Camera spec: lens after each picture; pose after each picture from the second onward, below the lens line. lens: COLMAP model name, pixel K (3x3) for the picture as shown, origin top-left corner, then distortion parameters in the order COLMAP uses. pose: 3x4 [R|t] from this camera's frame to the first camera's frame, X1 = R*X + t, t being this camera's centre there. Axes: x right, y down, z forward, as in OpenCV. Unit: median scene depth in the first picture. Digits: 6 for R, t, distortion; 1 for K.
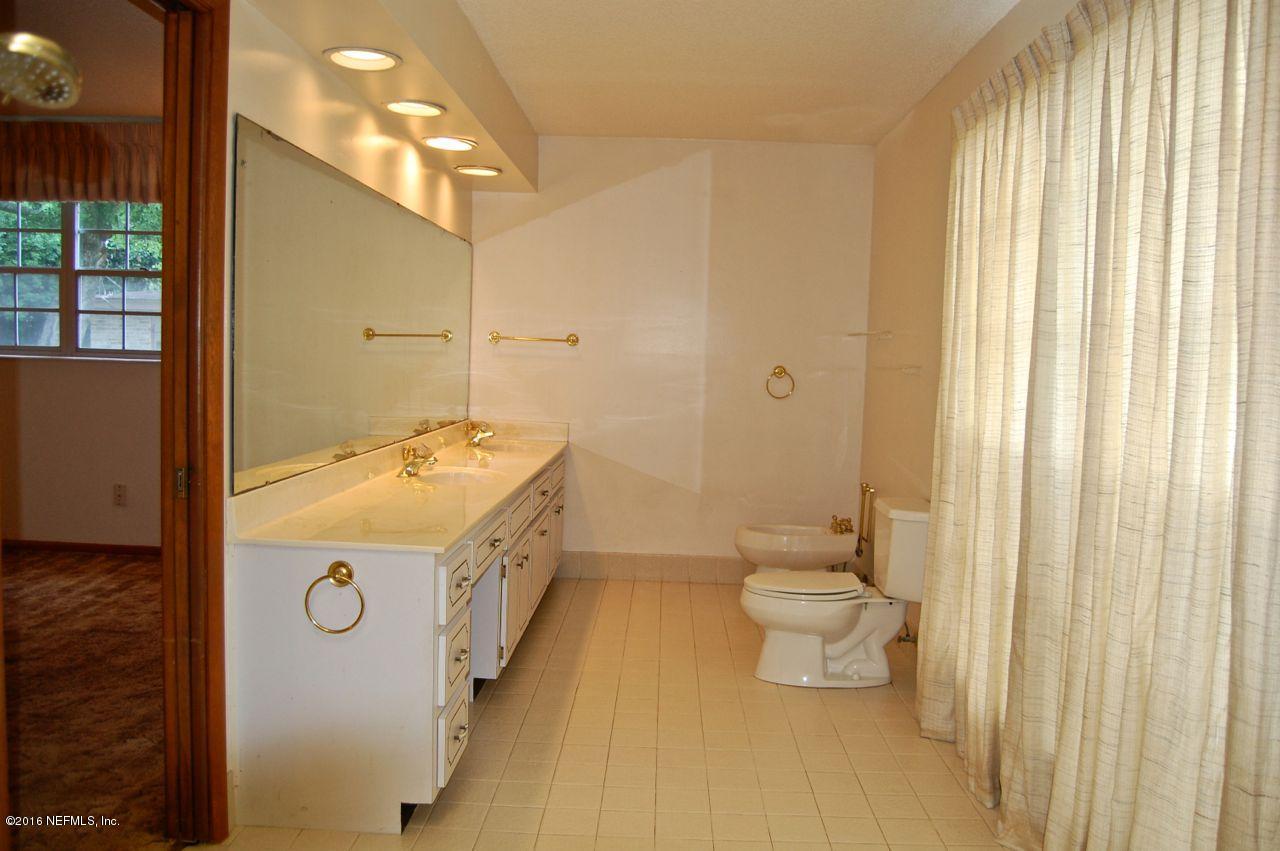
lens RADIAL K [[999.3, 0, 649.9], [0, 999.3, 426.2], [0, 0, 1]] dist [-0.073789, 0.009835]
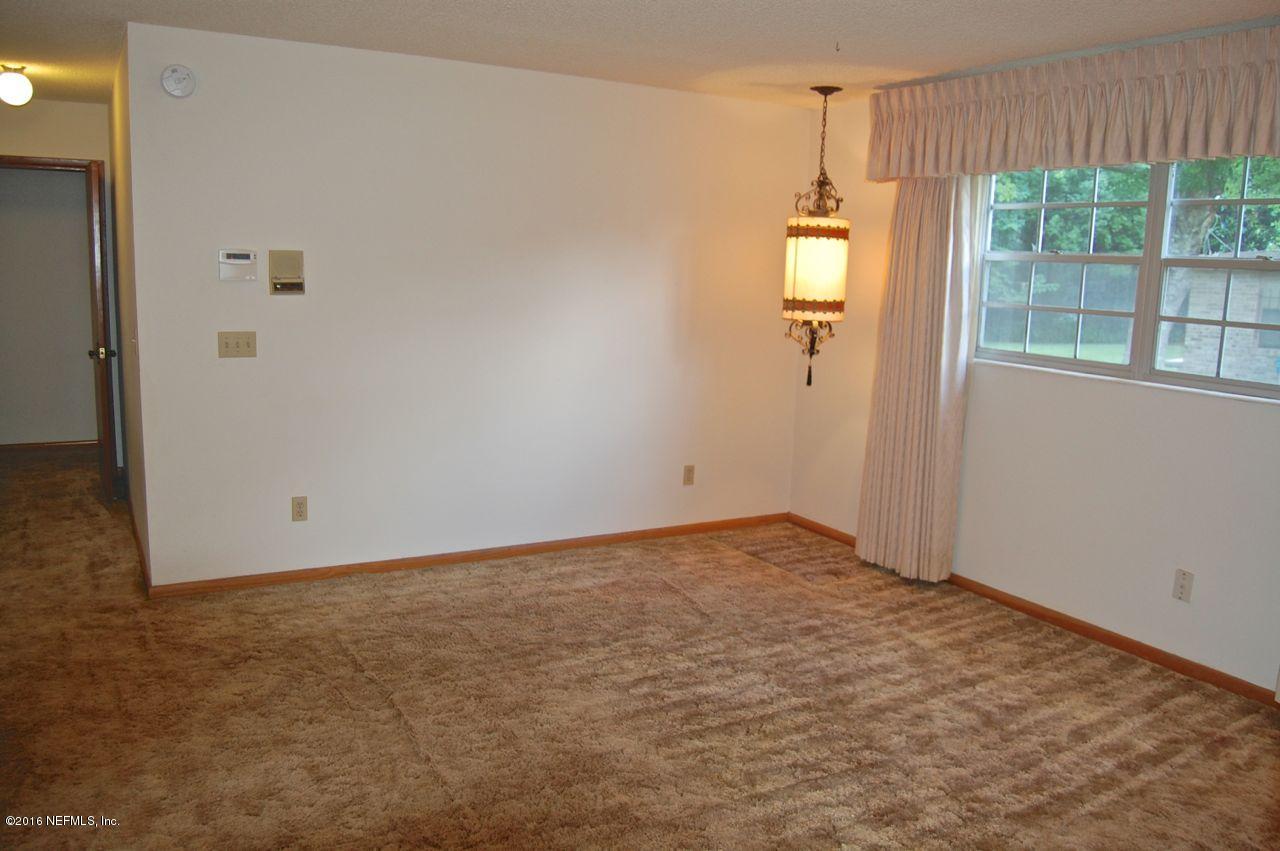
lens RADIAL K [[999.3, 0, 650.1], [0, 999.3, 427.6], [0, 0, 1]] dist [-0.073789, 0.009835]
pose [[0.520570, 0.126292, -0.844427, -0.171579], [-0.081265, 0.991839, 0.098241, -0.080292], [0.849943, 0.017481, 0.526585, 0.317832]]
